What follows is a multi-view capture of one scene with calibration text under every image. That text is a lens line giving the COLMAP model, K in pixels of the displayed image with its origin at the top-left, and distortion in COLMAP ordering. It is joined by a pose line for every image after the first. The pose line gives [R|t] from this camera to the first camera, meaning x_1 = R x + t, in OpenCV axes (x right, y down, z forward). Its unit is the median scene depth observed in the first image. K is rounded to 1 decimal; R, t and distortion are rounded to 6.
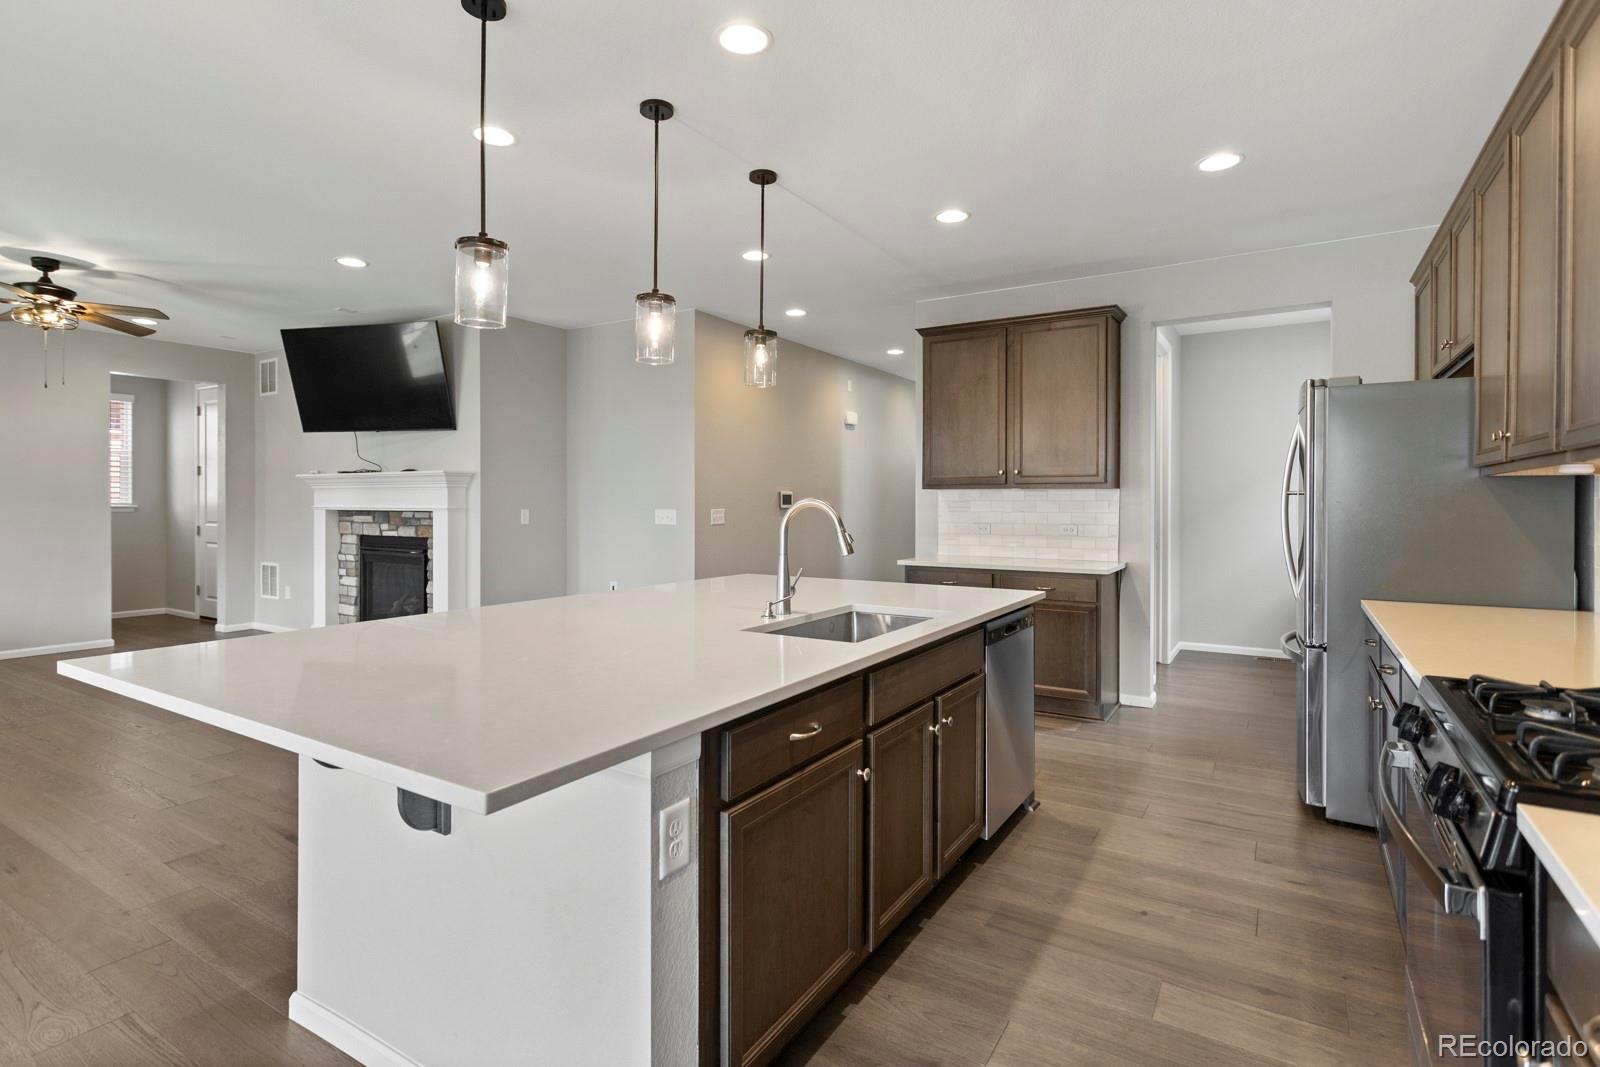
lens RADIAL K [[789.4, 0, 789.3], [0, 789.4, 500.7], [0, 0, 1]] dist [-0.001103, -0.000006]
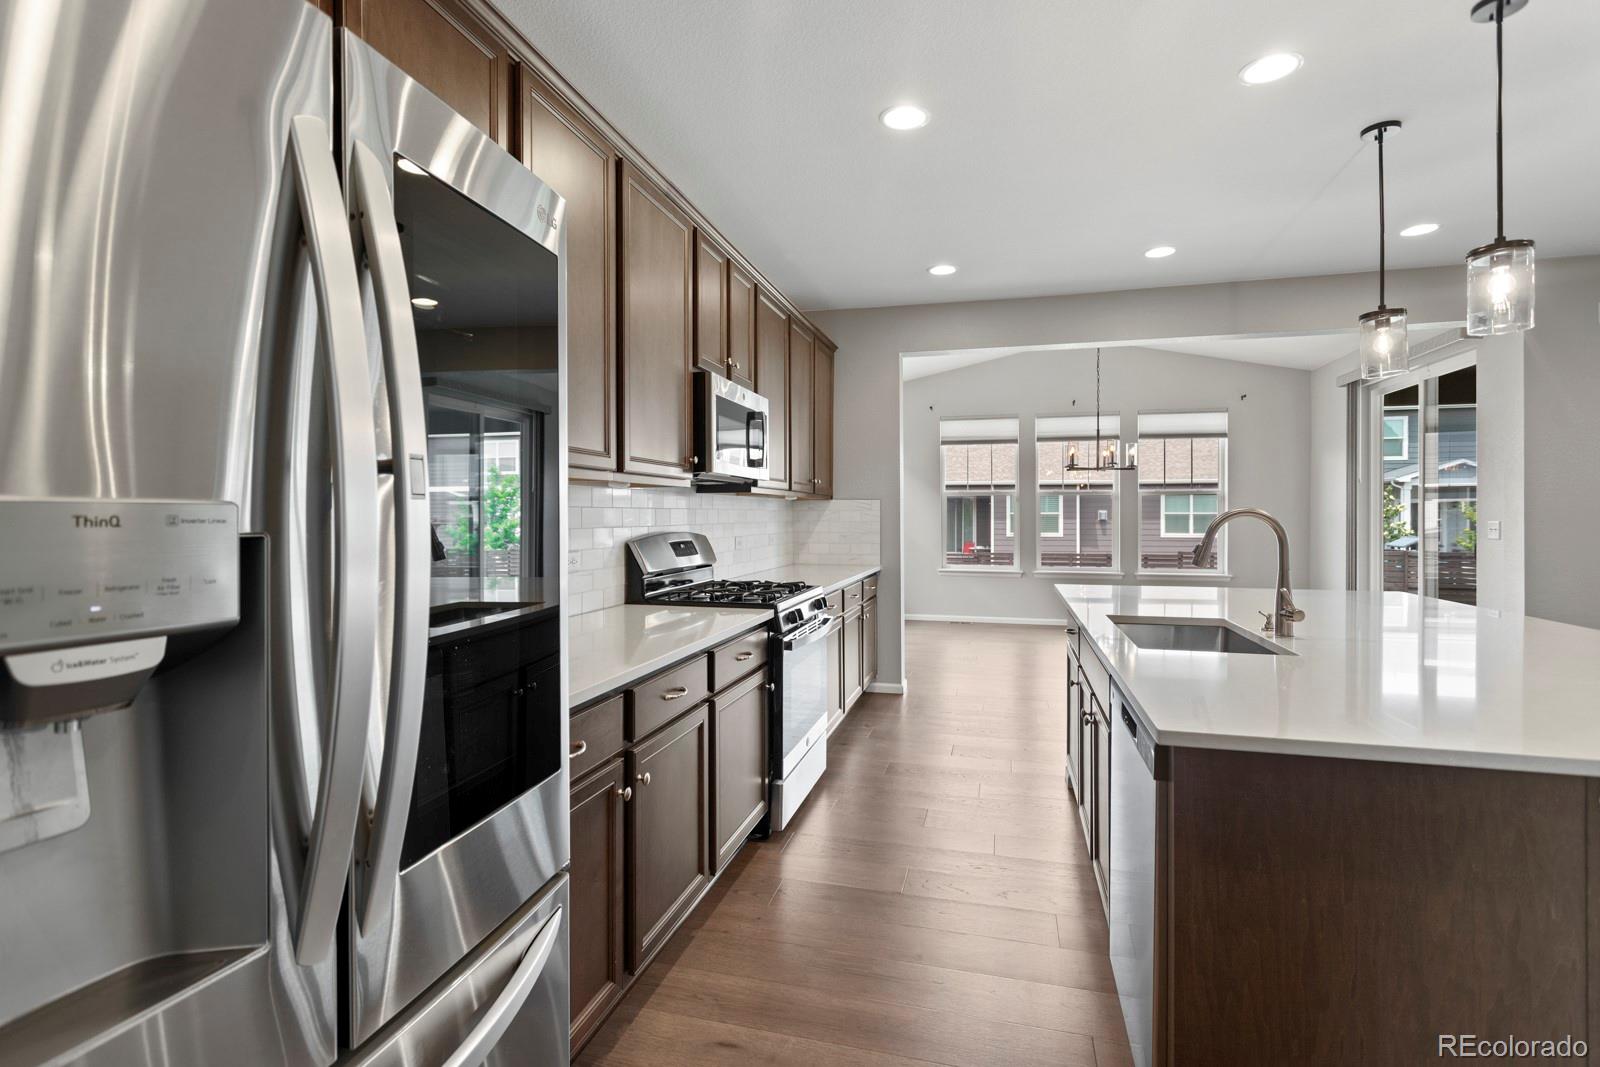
lens RADIAL K [[755.8, 0, 800.5], [0, 755.8, 519.5], [0, 0, 1]] dist [0.000254, 0.000273]
pose [[-0.955935, -0.000018, -0.293578, 0.407462], [-0.001310, 0.999990, 0.004205, 0.004165], [0.293575, 0.004404, -0.955926, 0.872501]]
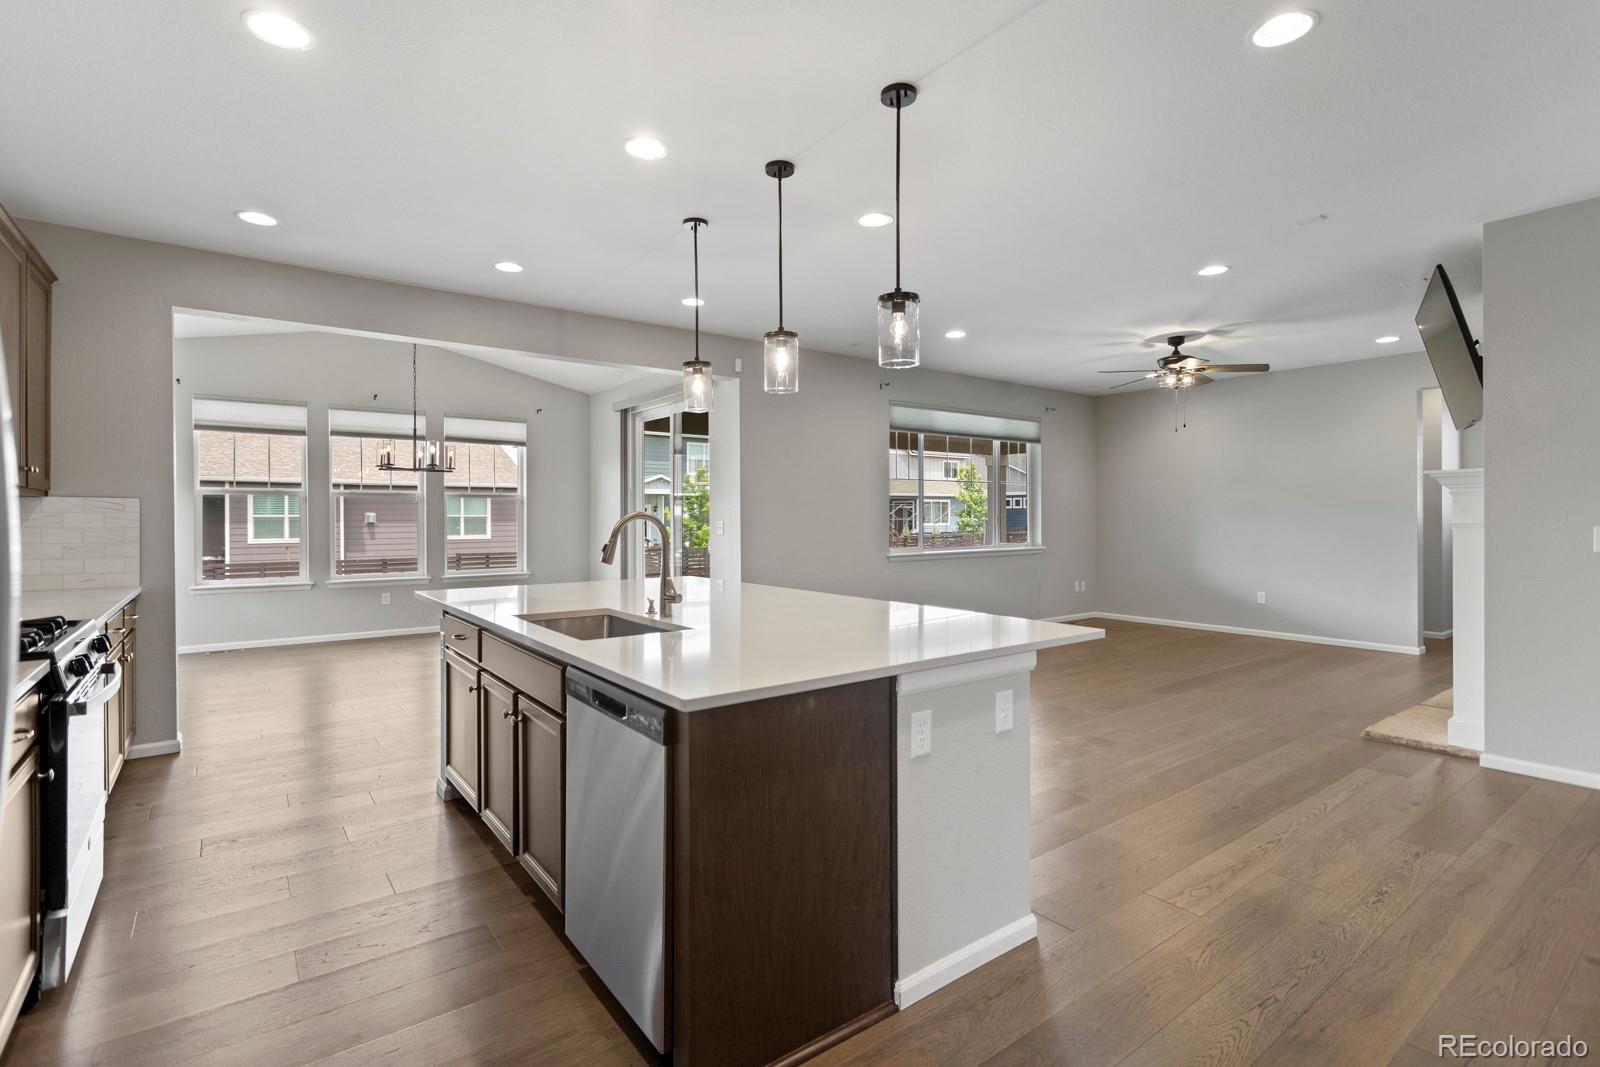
lens RADIAL K [[759.3, 0, 797.3], [0, 759.3, 518.3], [0, 0, 1]] dist [0.002257, 0.000356]
pose [[-0.355927, 0.000187, -0.934514, 0.485437], [0.002004, 0.999998, -0.000563, 0.003798], [0.934512, -0.002073, -0.355926, 0.814190]]
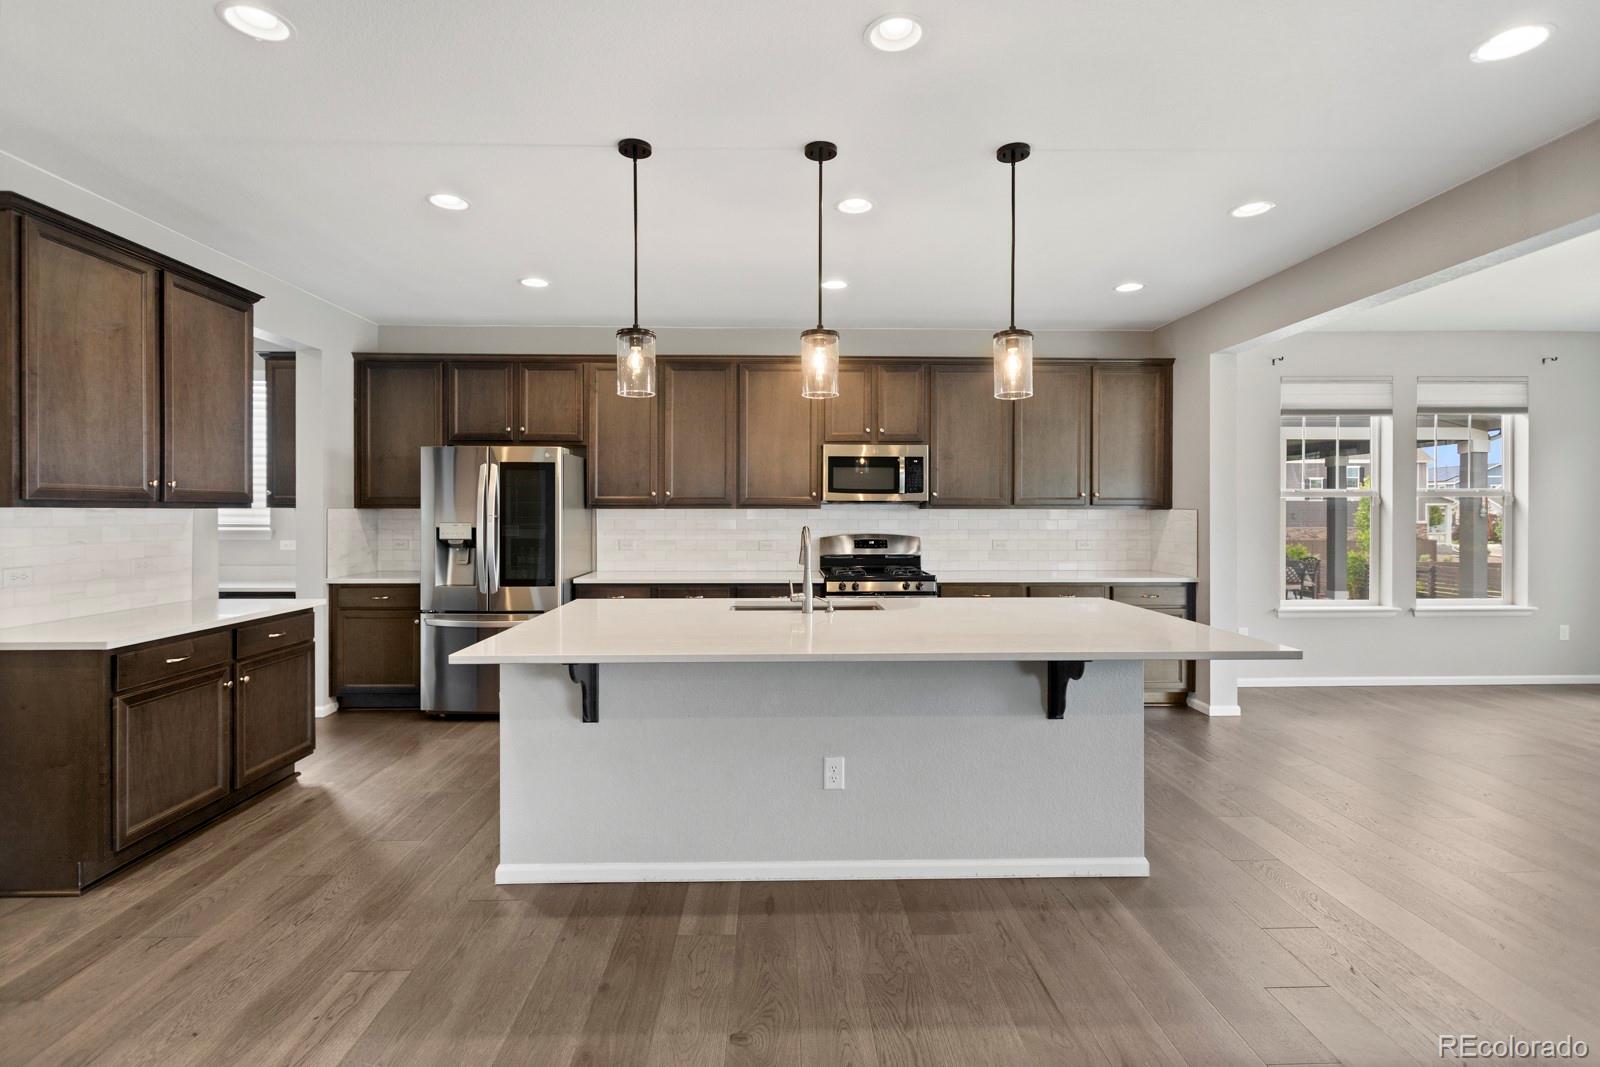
lens RADIAL K [[756.8, 0, 798.0], [0, 756.8, 520.1], [0, 0, 1]] dist [0.000982, 0.000287]
pose [[-0.553310, -0.012920, 0.832875, -0.561817], [-0.004466, 0.999911, 0.012544, -0.016130], [-0.832963, 0.003221, -0.553319, 0.905309]]
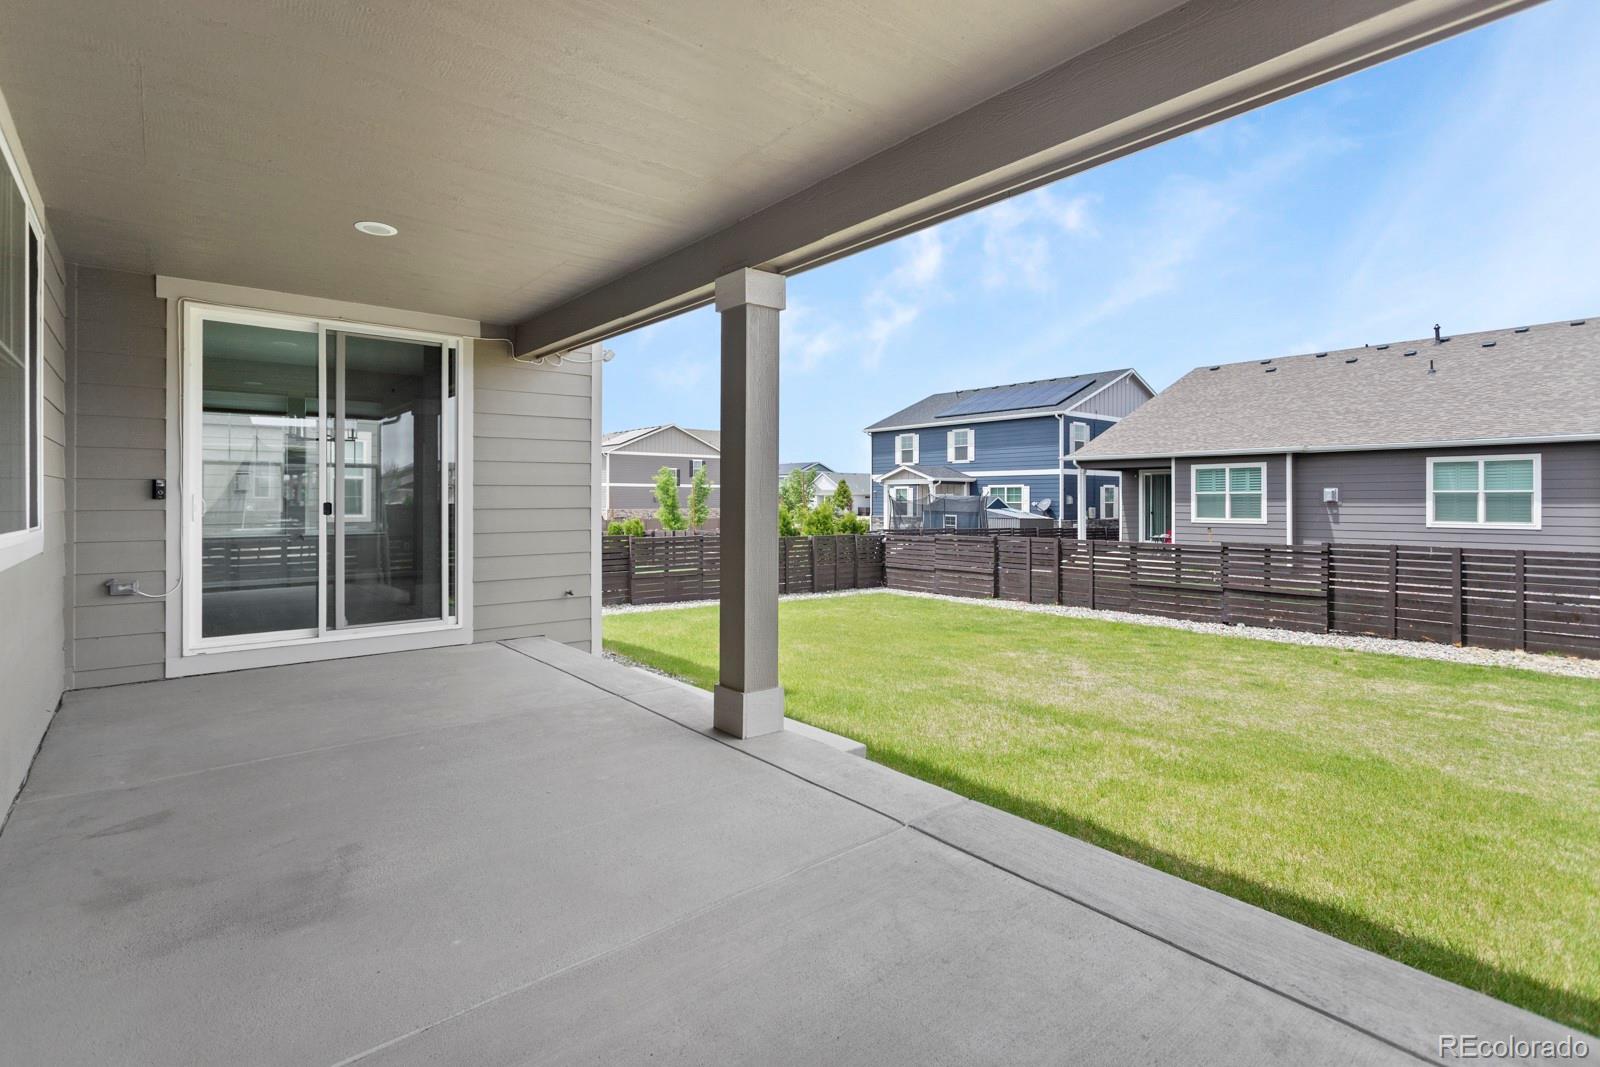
lens RADIAL K [[763.6, 0, 799.0], [0, 763.6, 497.6], [0, 0, 1]] dist [0.003992, -0.000298]
pose [[-0.951797, -0.003025, 0.306713, -1.838906], [-0.004451, 0.999982, -0.003950, 0.033557], [-0.306696, -0.005125, -0.951794, 0.897445]]
